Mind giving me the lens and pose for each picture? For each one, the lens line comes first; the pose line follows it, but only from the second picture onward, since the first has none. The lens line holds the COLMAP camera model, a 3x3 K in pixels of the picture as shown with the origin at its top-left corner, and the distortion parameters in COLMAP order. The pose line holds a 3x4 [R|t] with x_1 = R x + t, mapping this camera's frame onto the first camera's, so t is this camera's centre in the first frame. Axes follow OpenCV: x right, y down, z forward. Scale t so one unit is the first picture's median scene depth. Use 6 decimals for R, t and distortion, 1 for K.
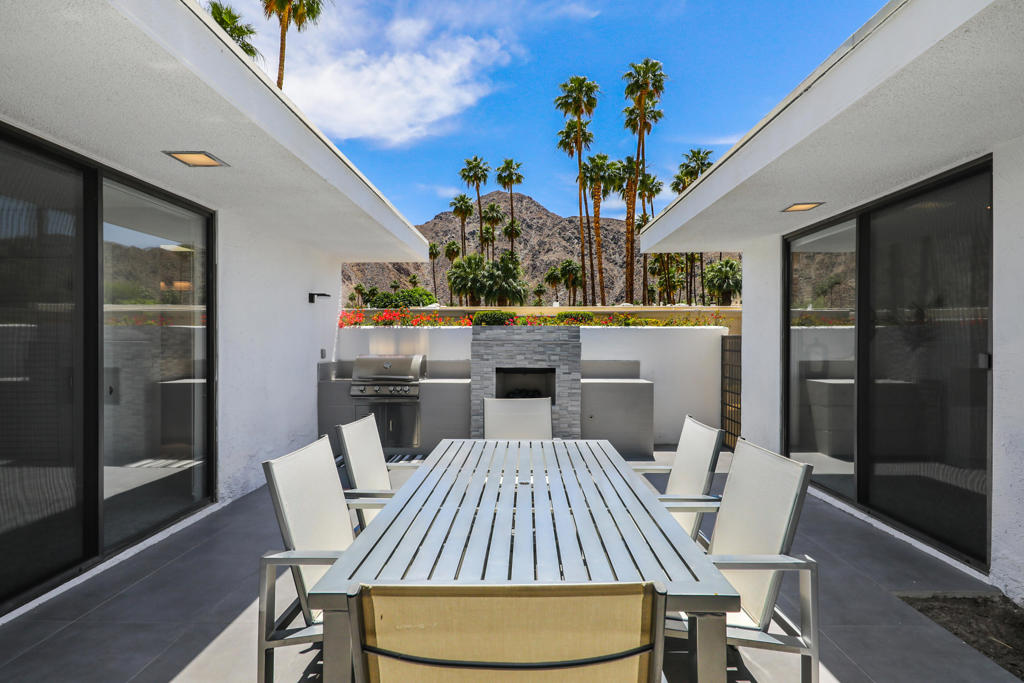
lens RADIAL K [[523.9, 0, 512.0], [0, 523.9, 341.5], [0, 0, 1]] dist [0.001620, -0.000159]
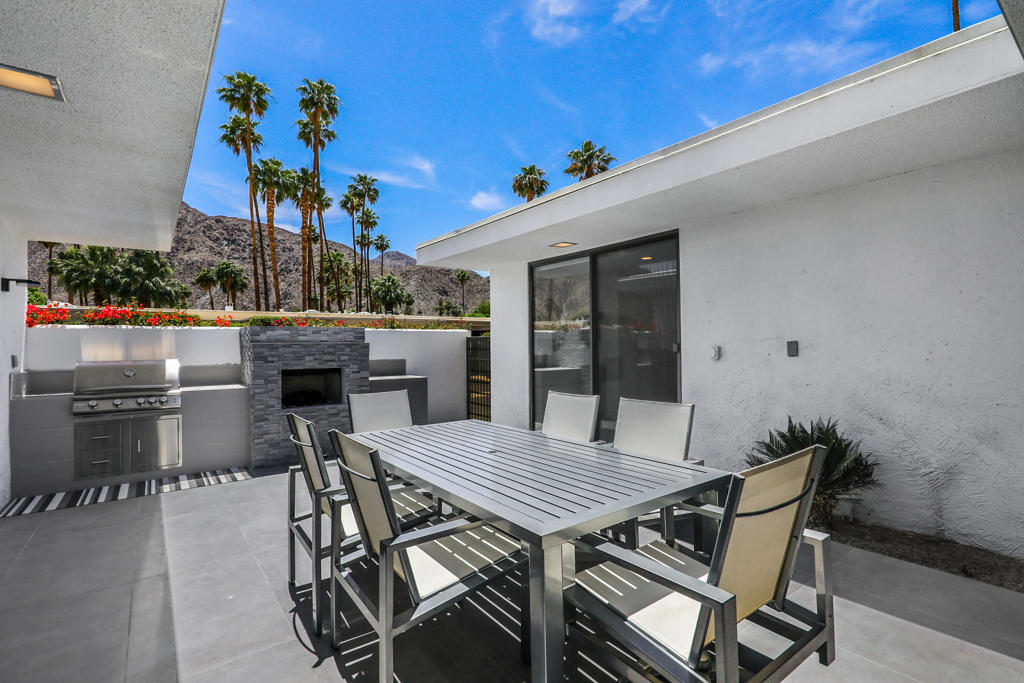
lens RADIAL K [[481.3, 0, 512.0], [0, 481.3, 341.5], [0, 0, 1]] dist [0.003261, 0.000042]
pose [[0.783210, -0.004940, 0.621737, -0.047773], [0.013284, 0.999873, -0.008789, 0.002185], [-0.621615, 0.015143, 0.783176, 0.008353]]
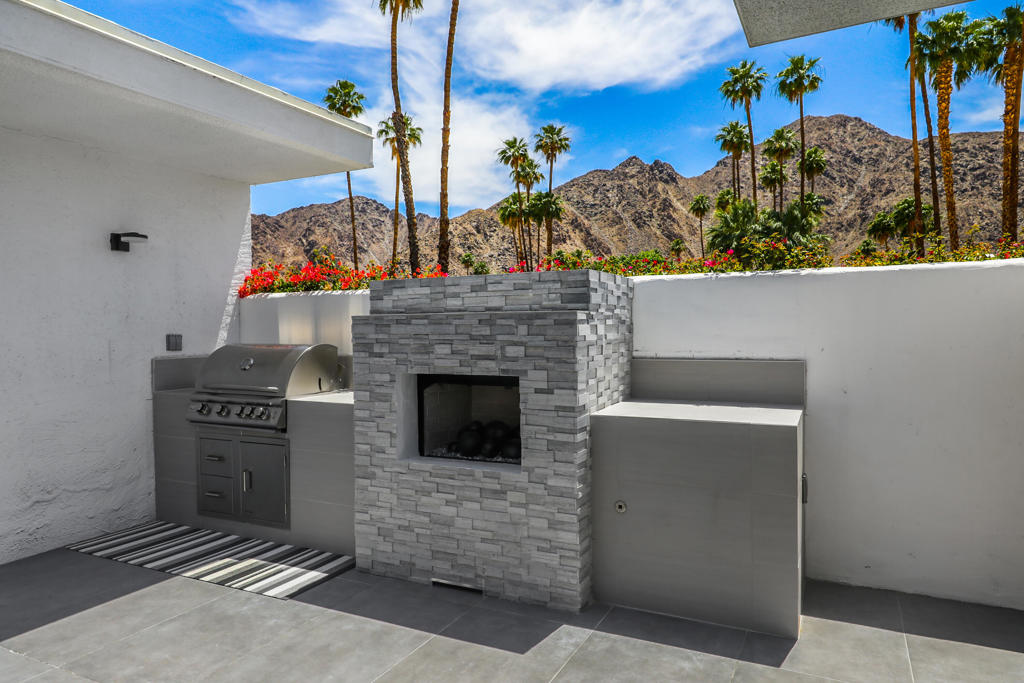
lens RADIAL K [[660.1, 0, 512.0], [0, 660.1, 341.5], [0, 0, 1]] dist [0.003769, 0.001423]
pose [[0.904967, -0.003210, -0.425470, 0.055572], [0.011676, 0.999782, 0.017291, 0.002836], [0.425322, -0.020616, 0.904807, 0.103297]]
